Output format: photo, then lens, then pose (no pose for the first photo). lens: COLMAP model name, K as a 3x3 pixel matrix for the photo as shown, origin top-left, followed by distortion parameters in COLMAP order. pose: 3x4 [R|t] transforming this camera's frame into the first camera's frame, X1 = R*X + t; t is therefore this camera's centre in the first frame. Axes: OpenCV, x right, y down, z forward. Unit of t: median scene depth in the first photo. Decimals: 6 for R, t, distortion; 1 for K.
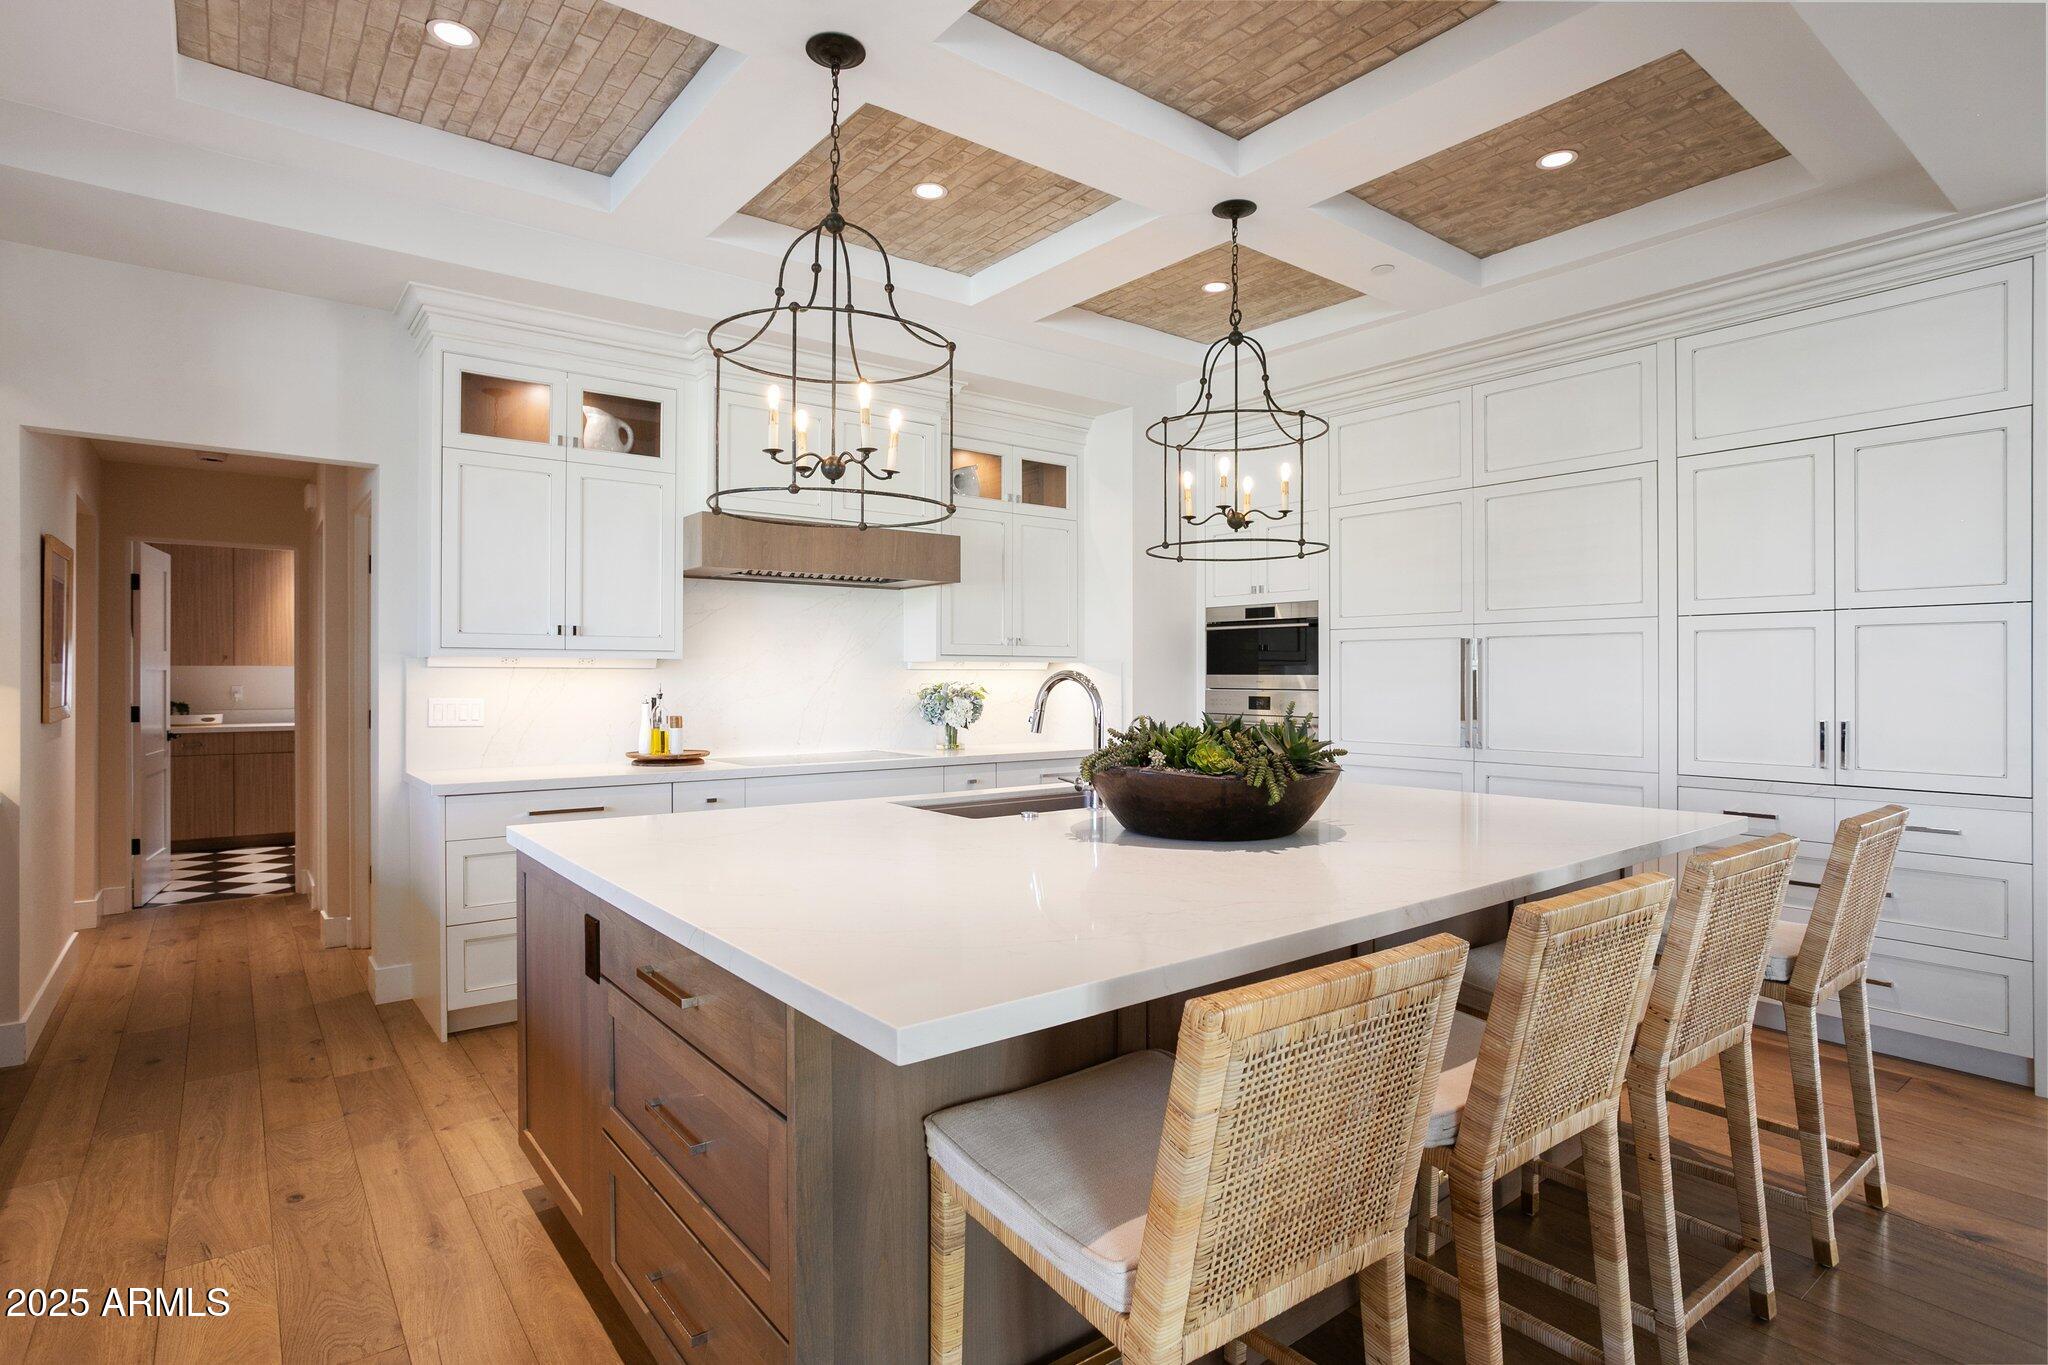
lens RADIAL K [[1042.8, 0, 1034.0], [0, 1042.8, 682.2], [0, 0, 1]] dist [-0.009987, 0.007770]
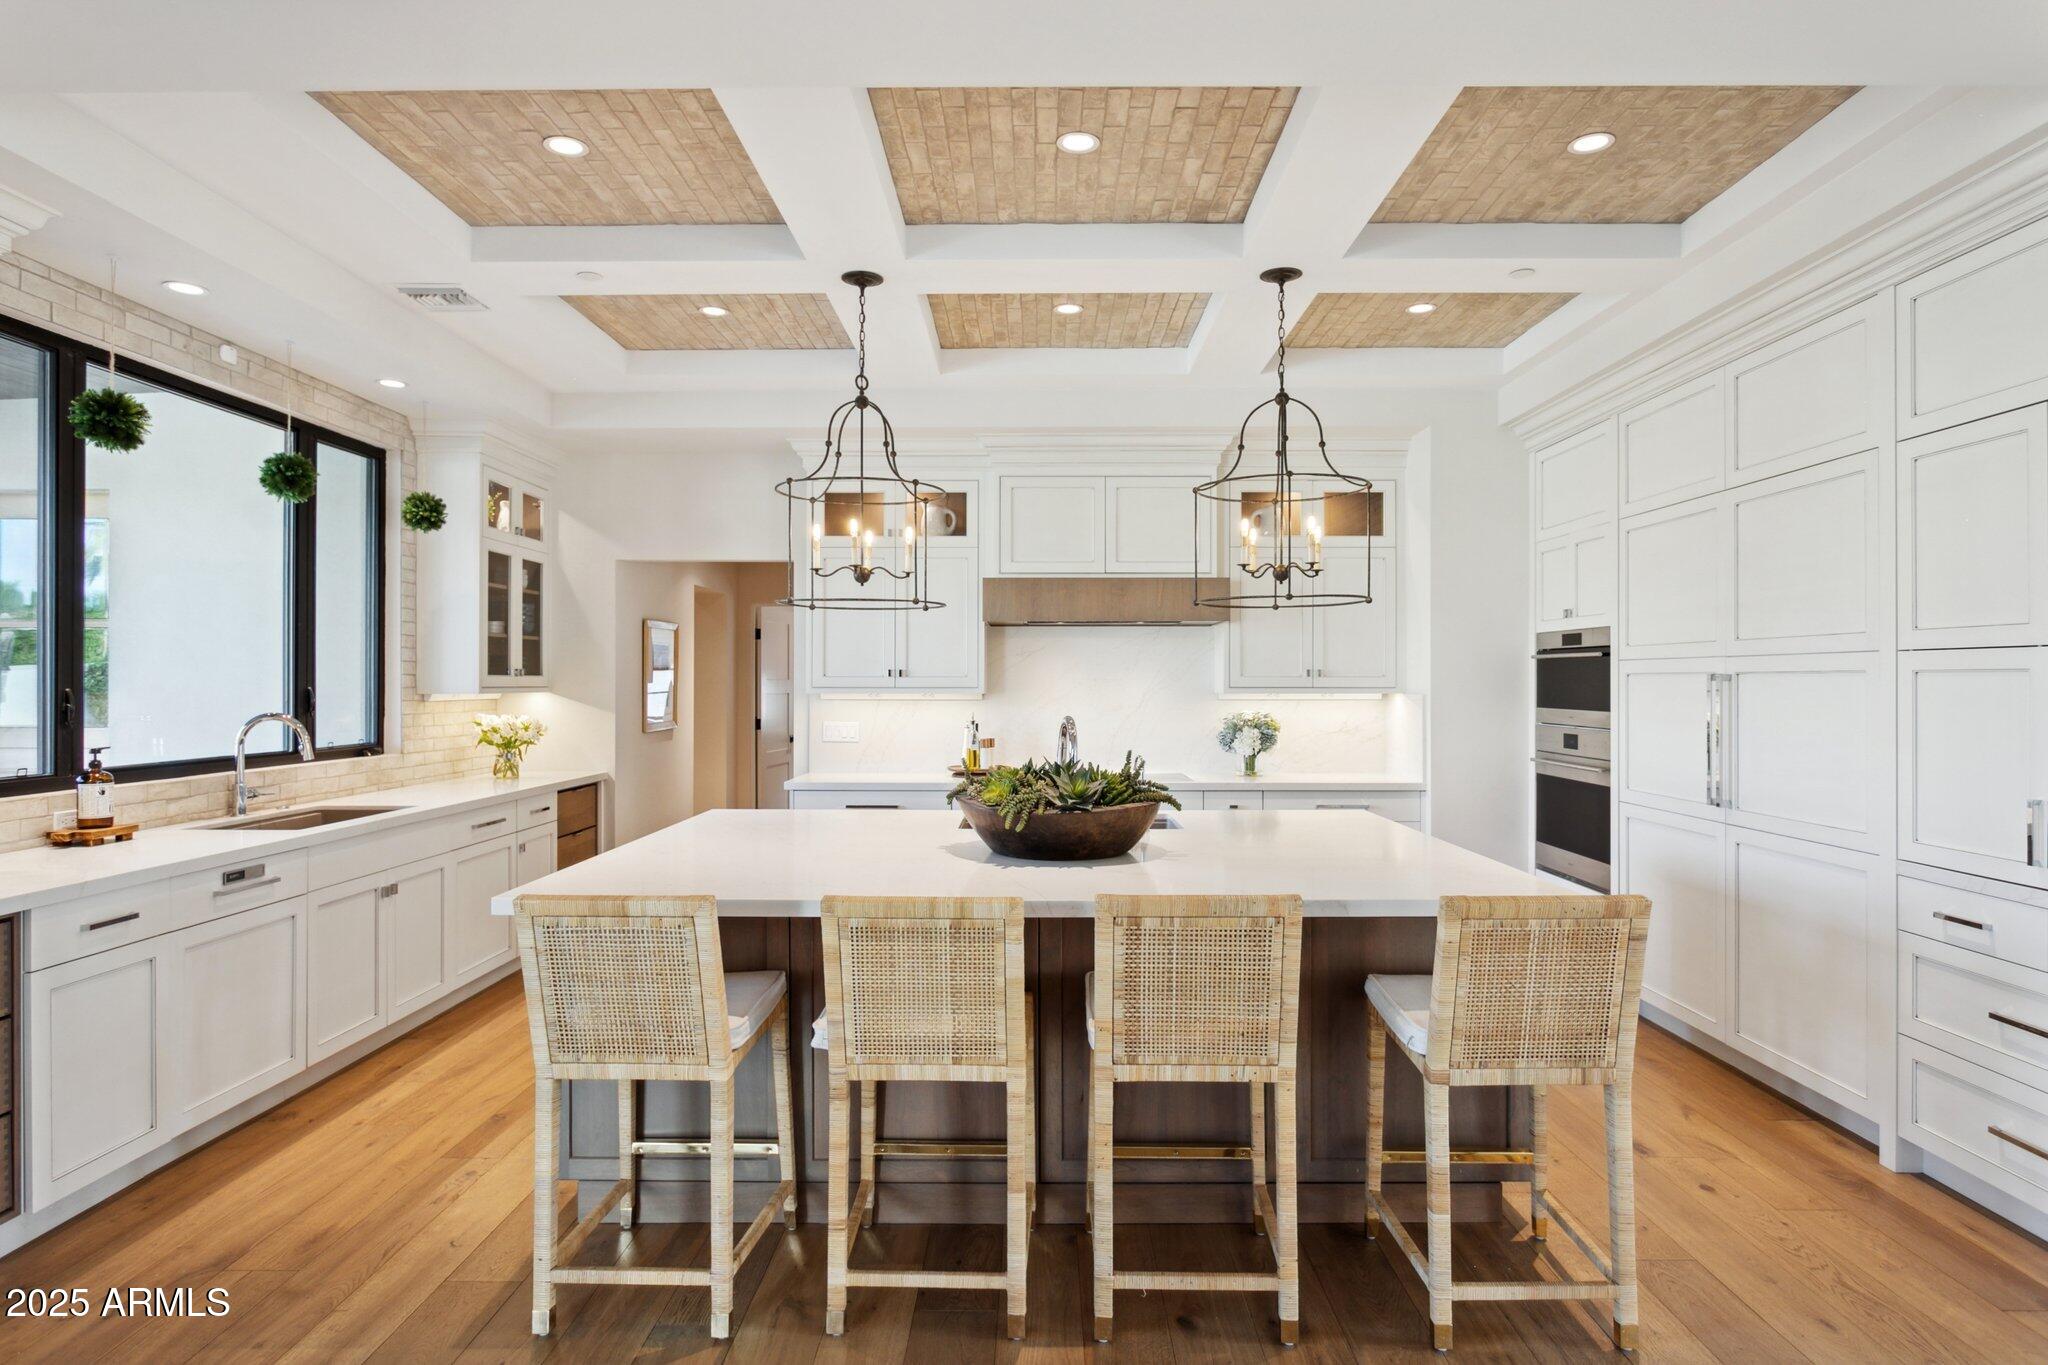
lens RADIAL K [[1158.0, 0, 1042.2], [0, 1158.0, 669.9], [0, 0, 1]] dist [-0.001193, 0.001420]
pose [[0.780729, -0.006206, -0.624839, 0.514390], [-0.004144, 0.999877, -0.015108, -0.026018], [0.624856, 0.014385, 0.780607, -0.043747]]
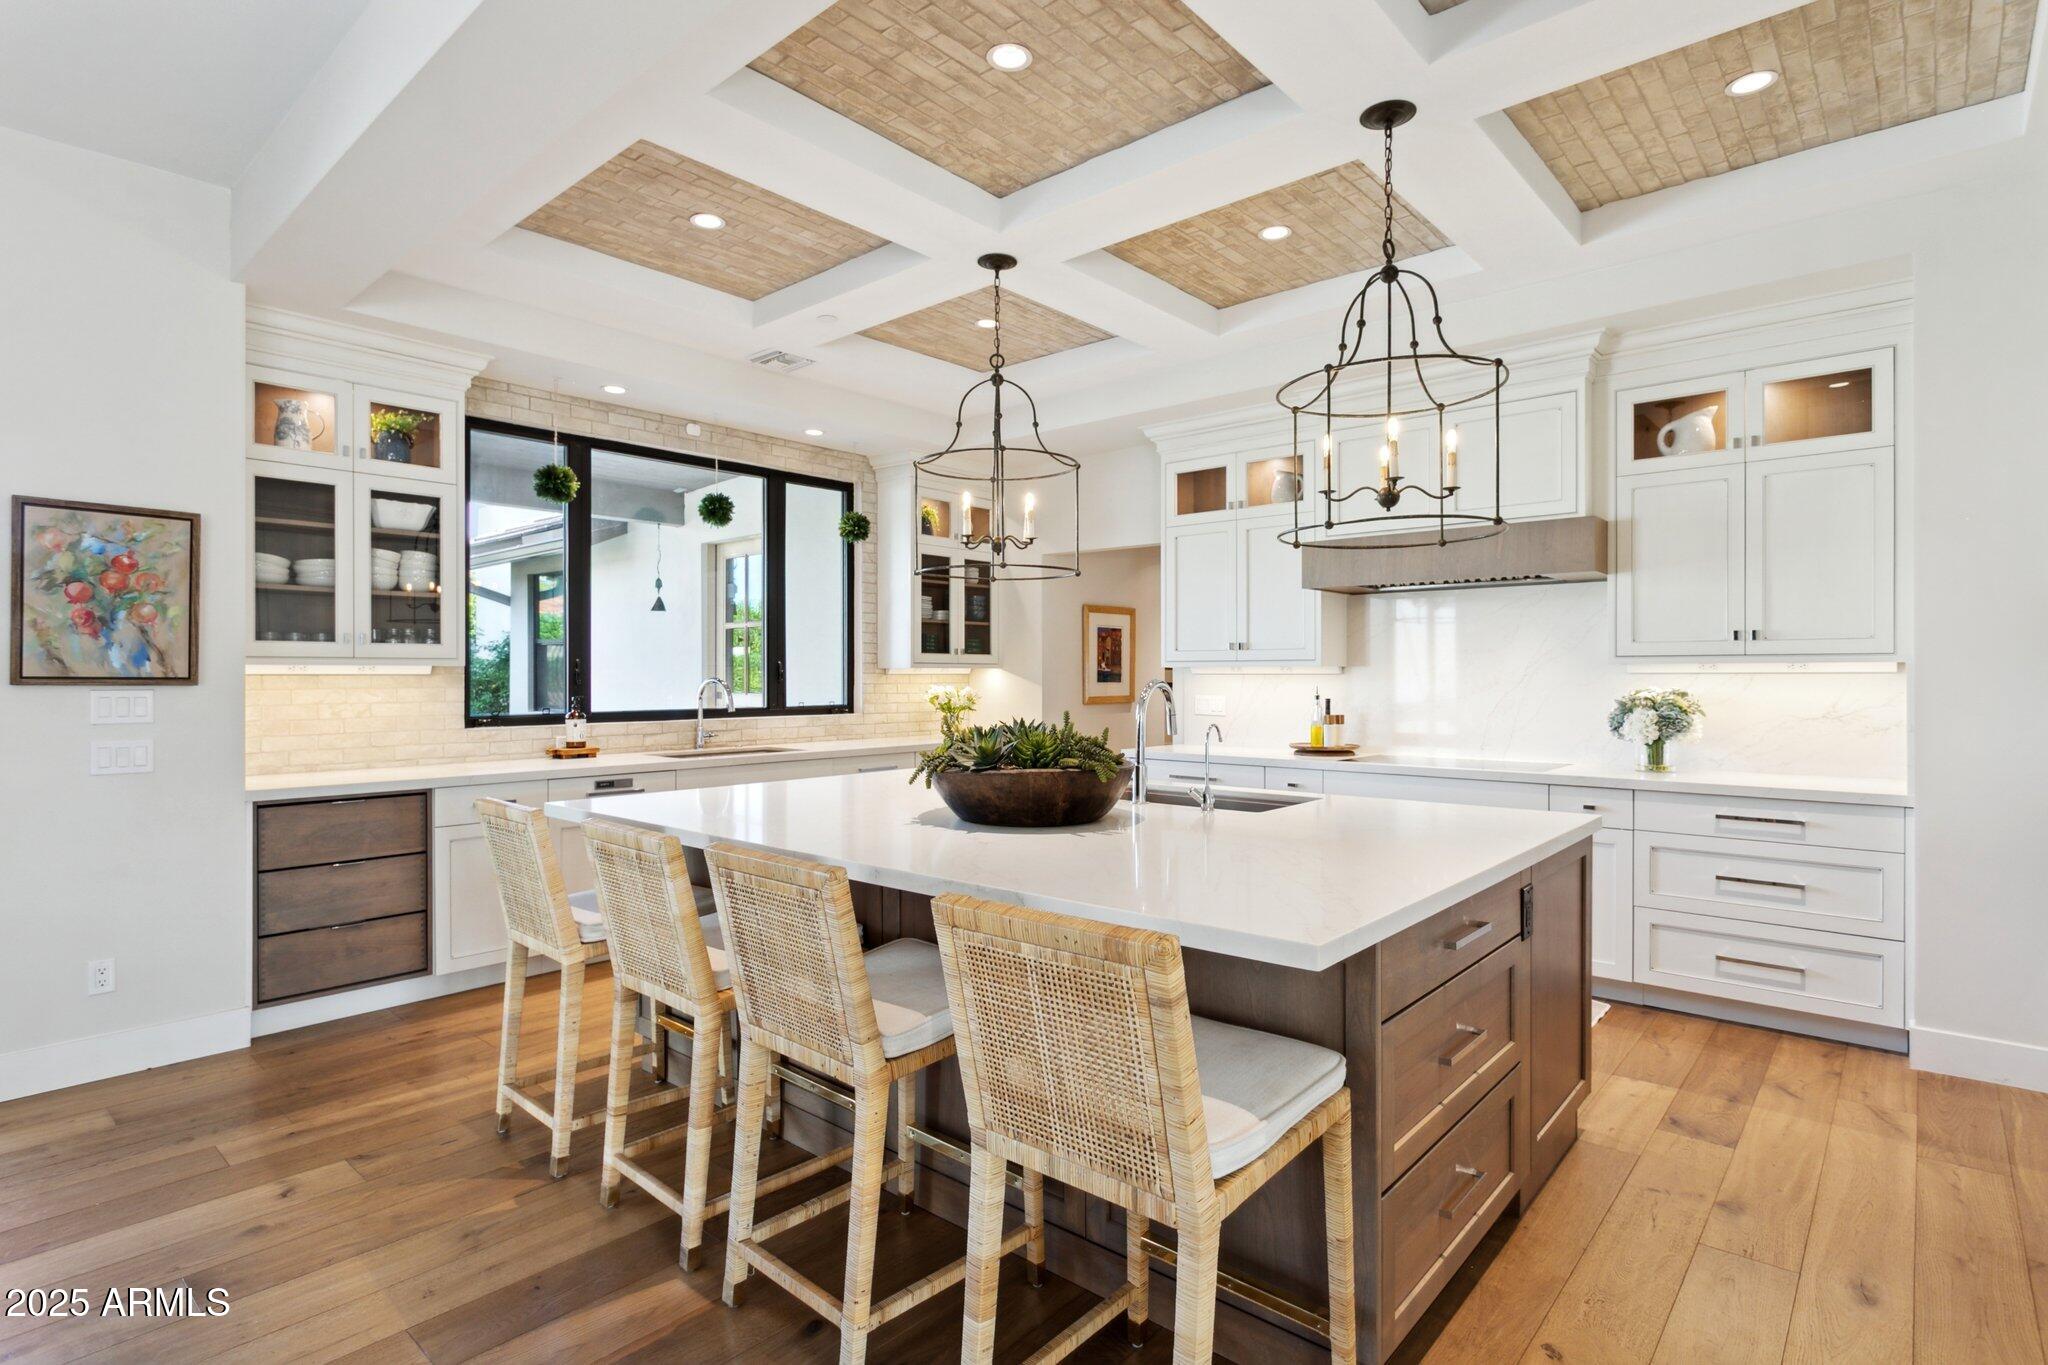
lens RADIAL K [[1042.8, 0, 1021.2], [0, 1042.8, 674.0], [0, 0, 1]] dist [-0.009987, 0.007770]
pose [[0.168308, -0.001886, -0.985733, 0.667263], [-0.005168, 0.999983, -0.002796, -0.007373], [0.985721, 0.005565, 0.168296, 0.403910]]
